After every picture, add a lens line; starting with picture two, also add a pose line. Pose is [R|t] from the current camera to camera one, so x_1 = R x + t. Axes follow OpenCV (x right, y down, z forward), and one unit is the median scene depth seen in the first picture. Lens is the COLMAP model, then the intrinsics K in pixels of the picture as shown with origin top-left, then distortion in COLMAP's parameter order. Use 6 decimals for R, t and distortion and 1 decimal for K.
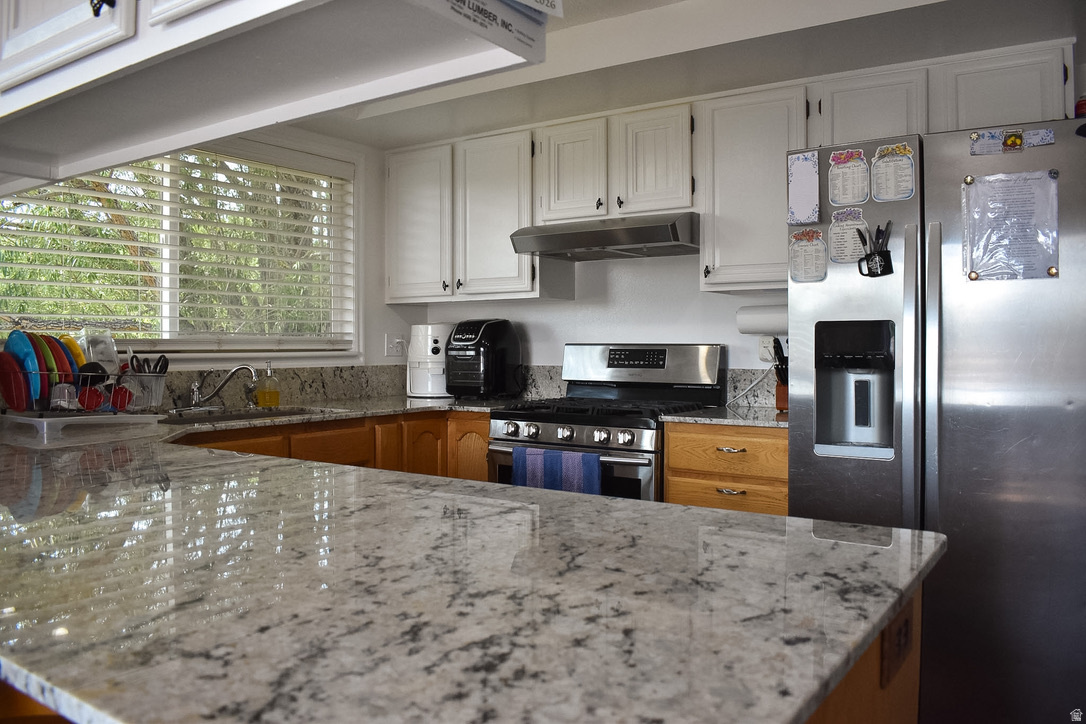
lens RADIAL K [[847.9, 0, 546.4], [0, 847.9, 362.2], [0, 0, 1]] dist [-0.098371, 0.012305]
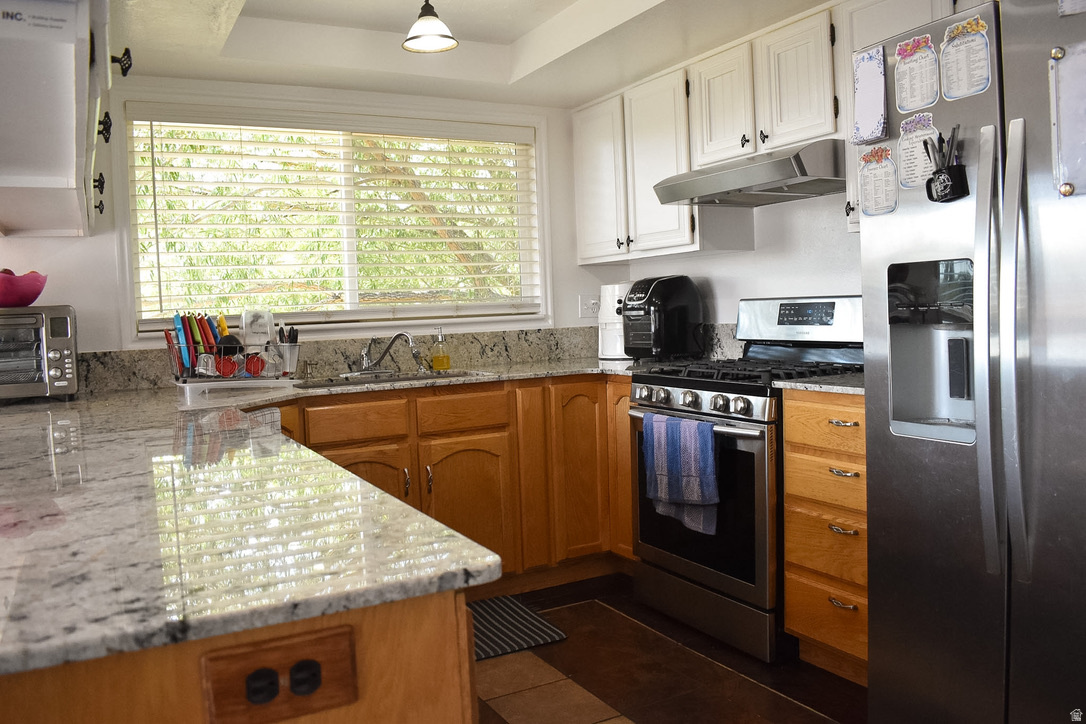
lens RADIAL K [[847.9, 0, 545.1], [0, 847.9, 362.1], [0, 0, 1]] dist [-0.098371, 0.012305]
pose [[0.888988, -0.005427, -0.457898, 0.283592], [0.029302, 0.998555, 0.045053, -0.001547], [0.456992, -0.053469, 0.887862, 0.114590]]
